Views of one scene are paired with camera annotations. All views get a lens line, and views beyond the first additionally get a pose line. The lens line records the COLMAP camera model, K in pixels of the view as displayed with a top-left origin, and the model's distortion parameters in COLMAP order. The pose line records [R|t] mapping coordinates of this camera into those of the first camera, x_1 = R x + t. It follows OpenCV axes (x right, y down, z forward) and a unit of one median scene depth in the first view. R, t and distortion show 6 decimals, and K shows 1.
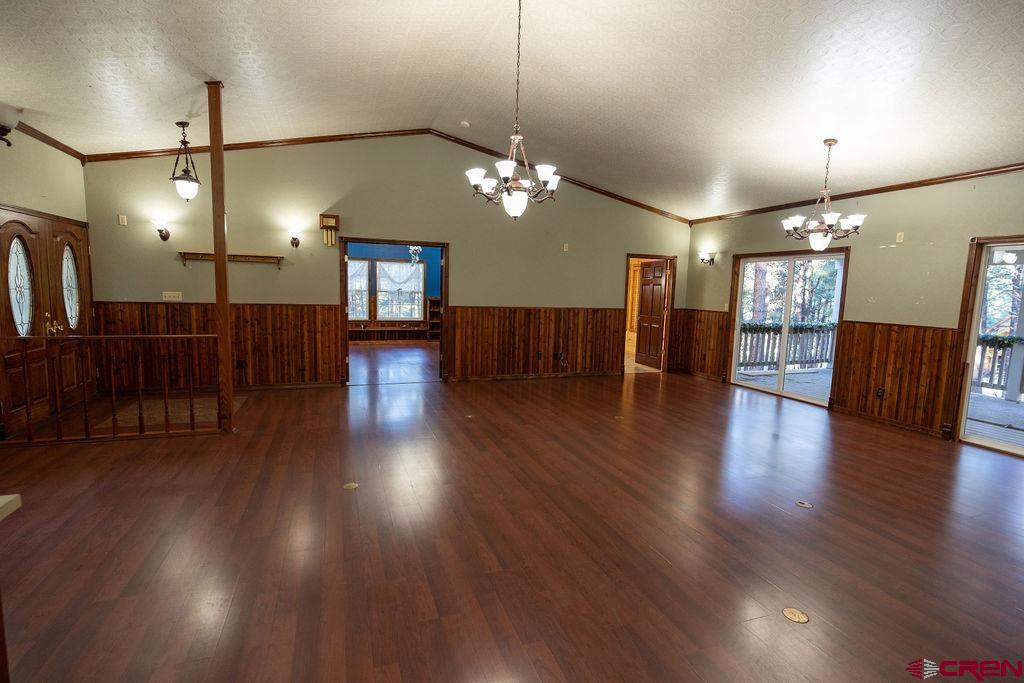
lens RADIAL K [[488.3, 0, 511.9], [0, 488.3, 344.5], [0, 0, 1]] dist [-0.000903, 0.000551]
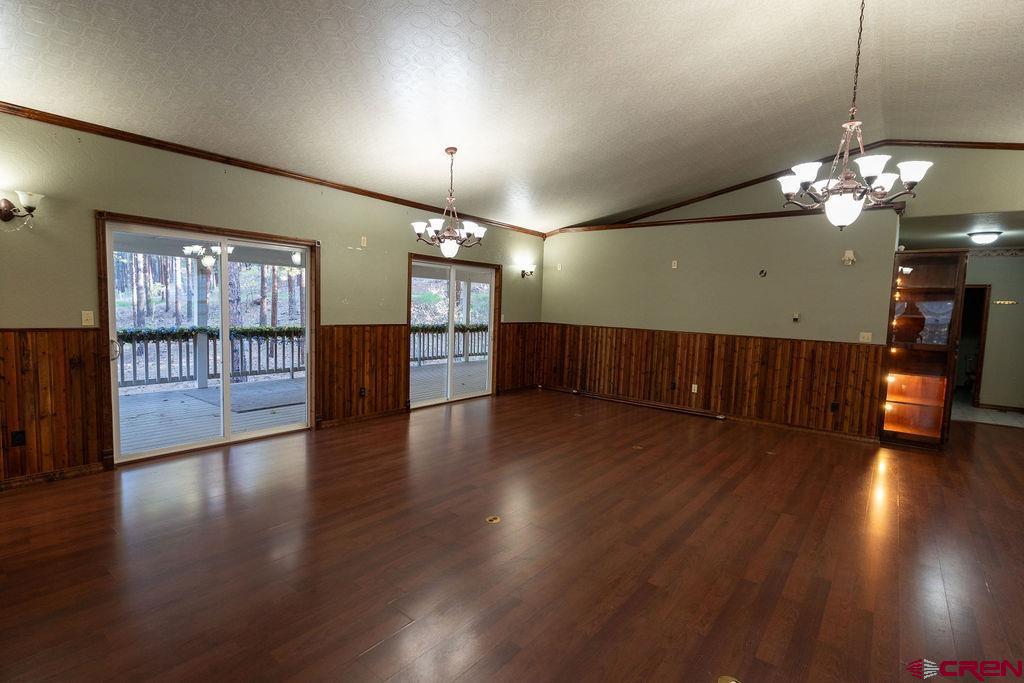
lens RADIAL K [[488.3, 0, 510.1], [0, 488.3, 344.8], [0, 0, 1]] dist [-0.000903, 0.000551]
pose [[-0.522233, -0.115398, 0.844959, -0.277037], [0.049934, 0.984965, 0.165381, -0.161979], [-0.851339, 0.128559, -0.508619, 1.317253]]
